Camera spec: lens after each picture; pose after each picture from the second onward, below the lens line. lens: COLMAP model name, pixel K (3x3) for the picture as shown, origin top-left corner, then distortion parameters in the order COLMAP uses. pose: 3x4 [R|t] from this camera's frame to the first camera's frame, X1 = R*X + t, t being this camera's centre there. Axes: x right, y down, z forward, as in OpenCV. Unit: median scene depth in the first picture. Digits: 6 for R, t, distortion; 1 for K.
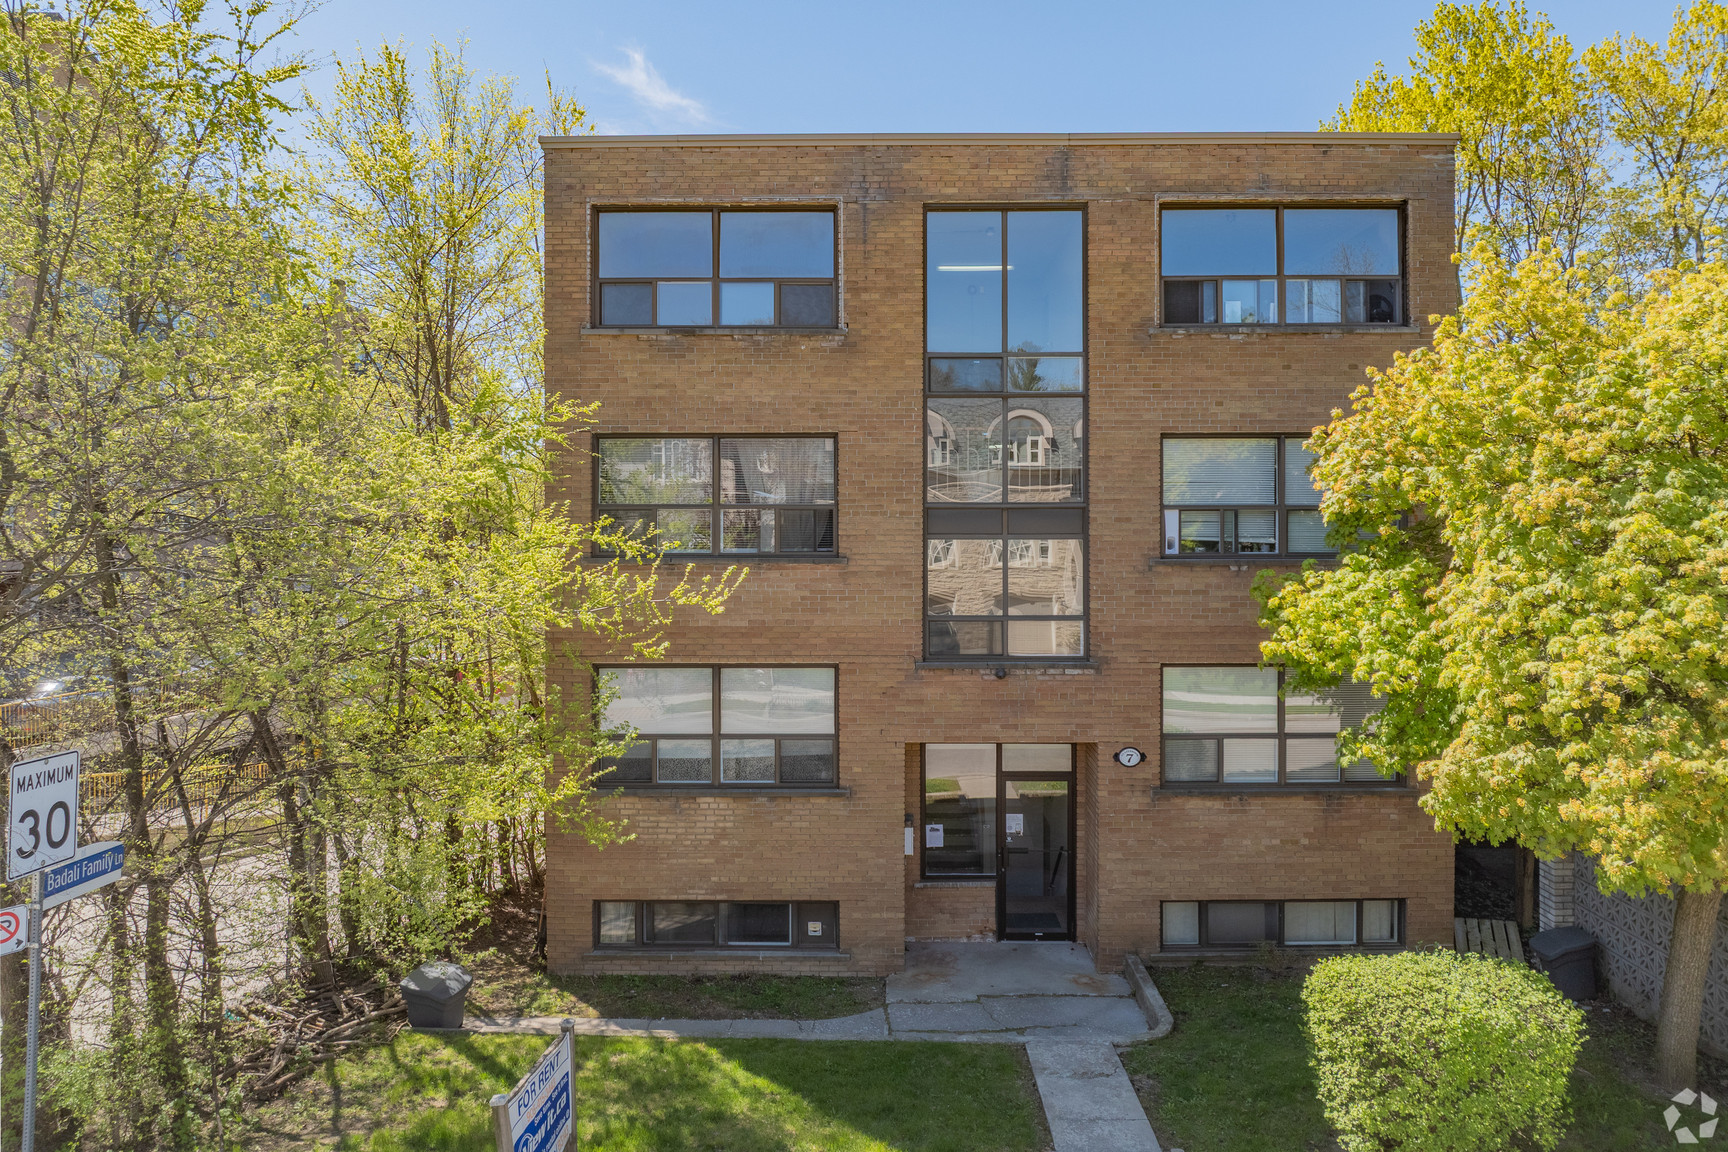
lens RADIAL K [[1215.0, 0, 861.3], [0, 1215.0, 564.3], [0, 0, 1]] dist [-0.004561, -0.005602]
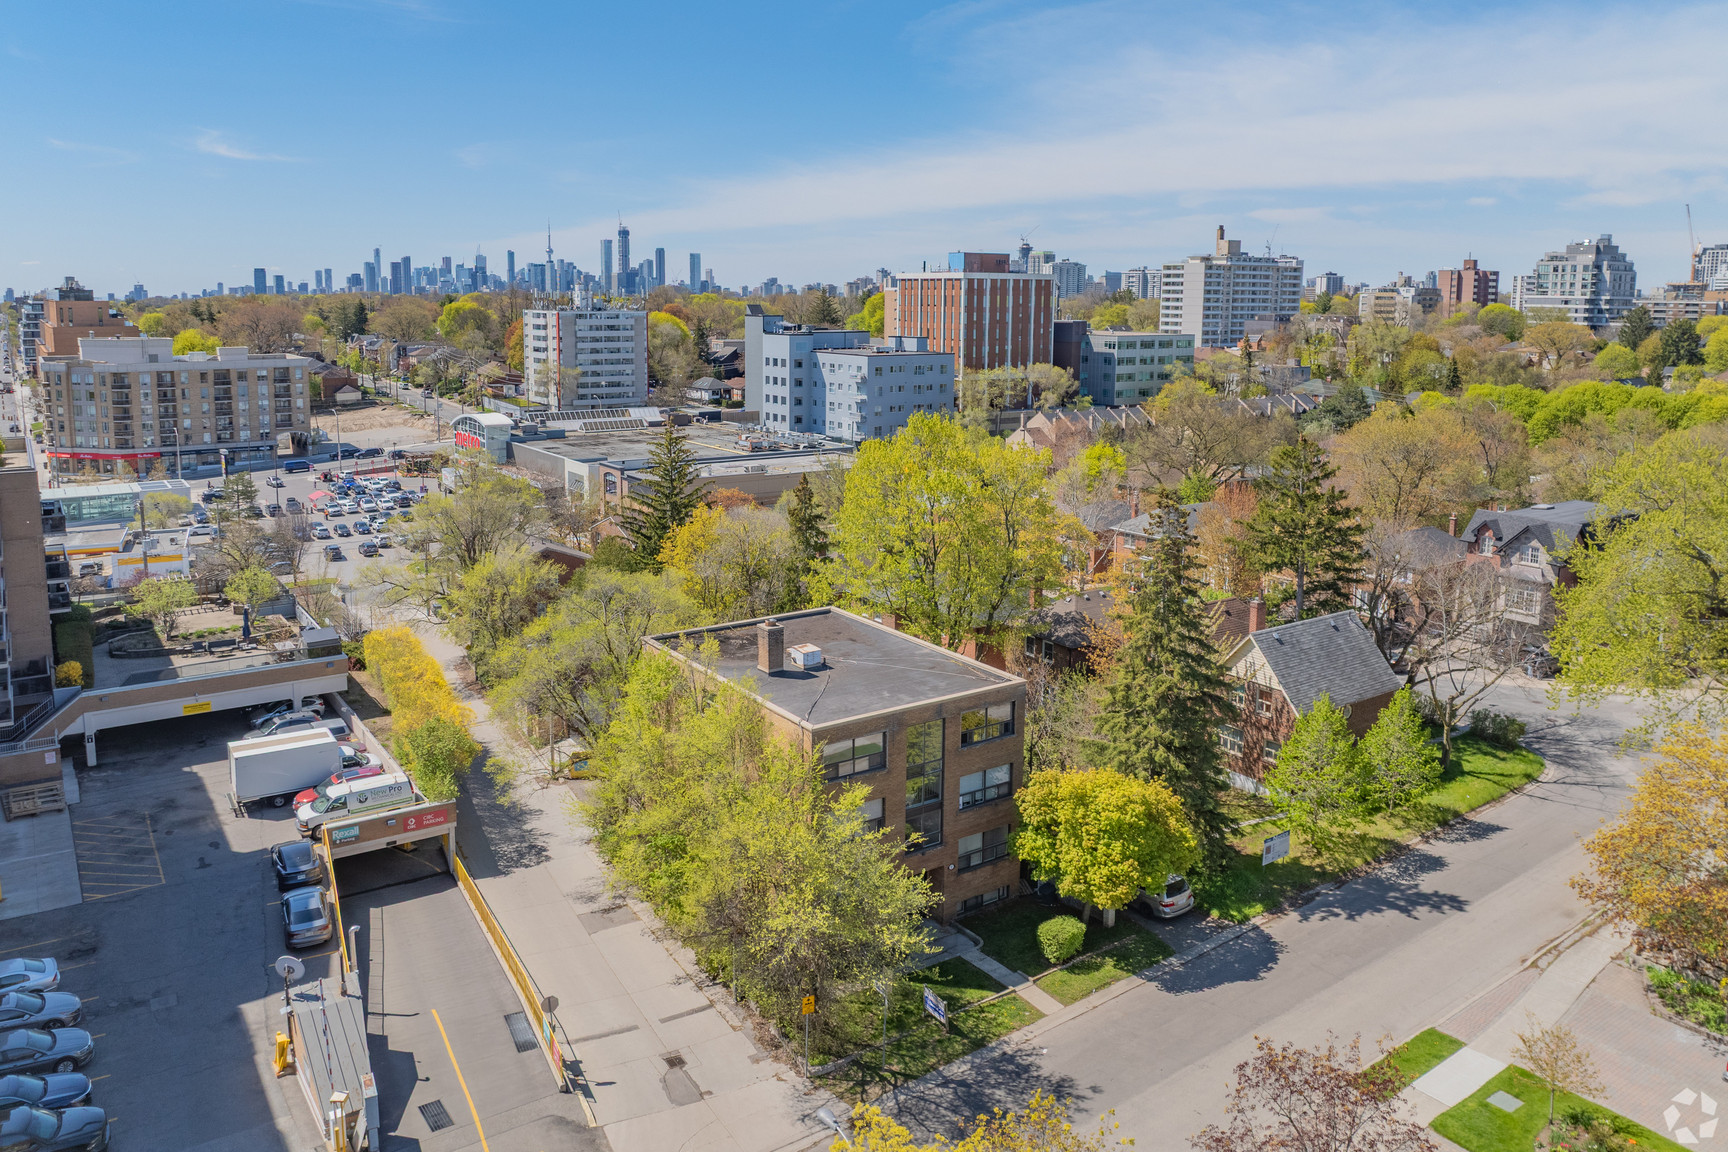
lens RADIAL K [[1215.0, 0, 864.6], [0, 1215.0, 563.9], [0, 0, 1]] dist [-0.004561, -0.005602]
pose [[0.806831, -0.109952, 0.580461, -1.945032], [0.008755, 0.984646, 0.174345, -1.330946], [-0.590718, -0.135585, 0.795405, -1.535085]]
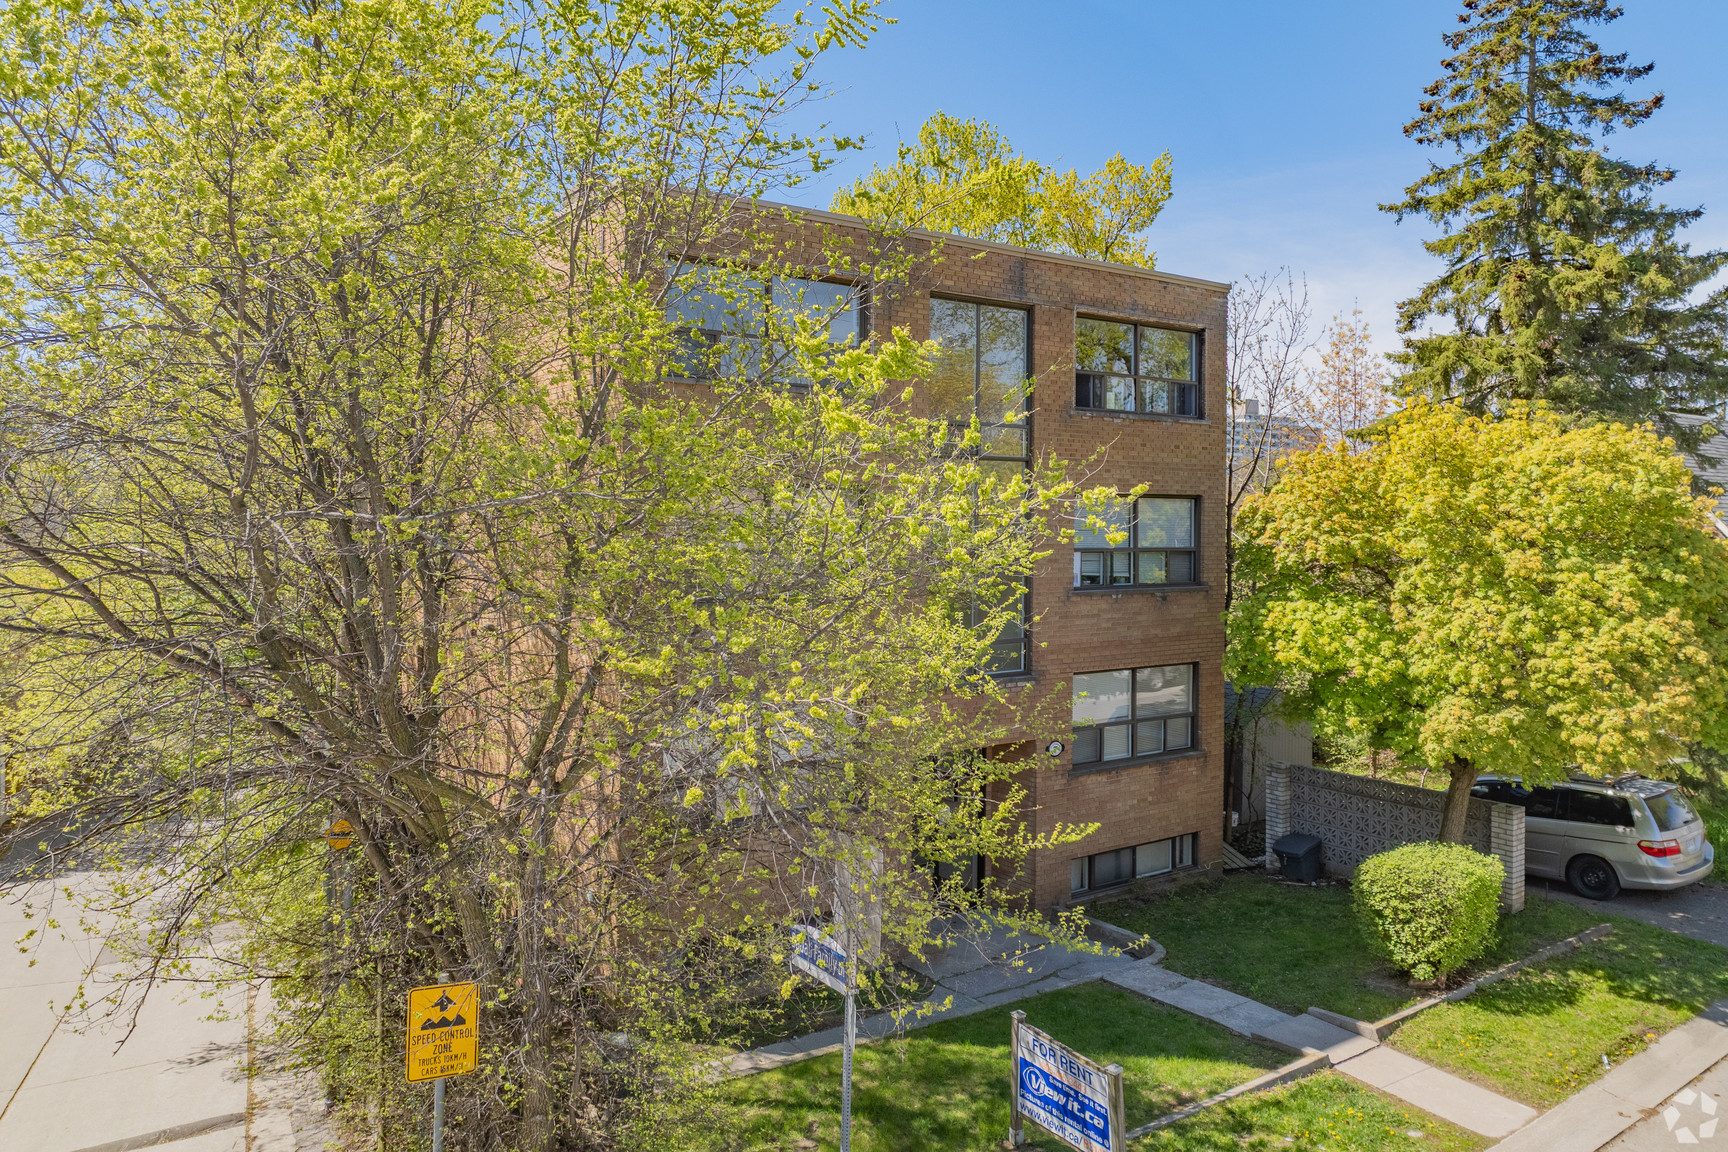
lens RADIAL K [[1215.0, 0, 866.2], [0, 1215.0, 584.3], [0, 0, 1]] dist [-0.004561, -0.005602]
pose [[0.808389, -0.026857, 0.588035, -0.692675], [0.016138, 0.999594, 0.023469, -0.045727], [-0.588427, -0.009483, 0.808495, 0.097610]]
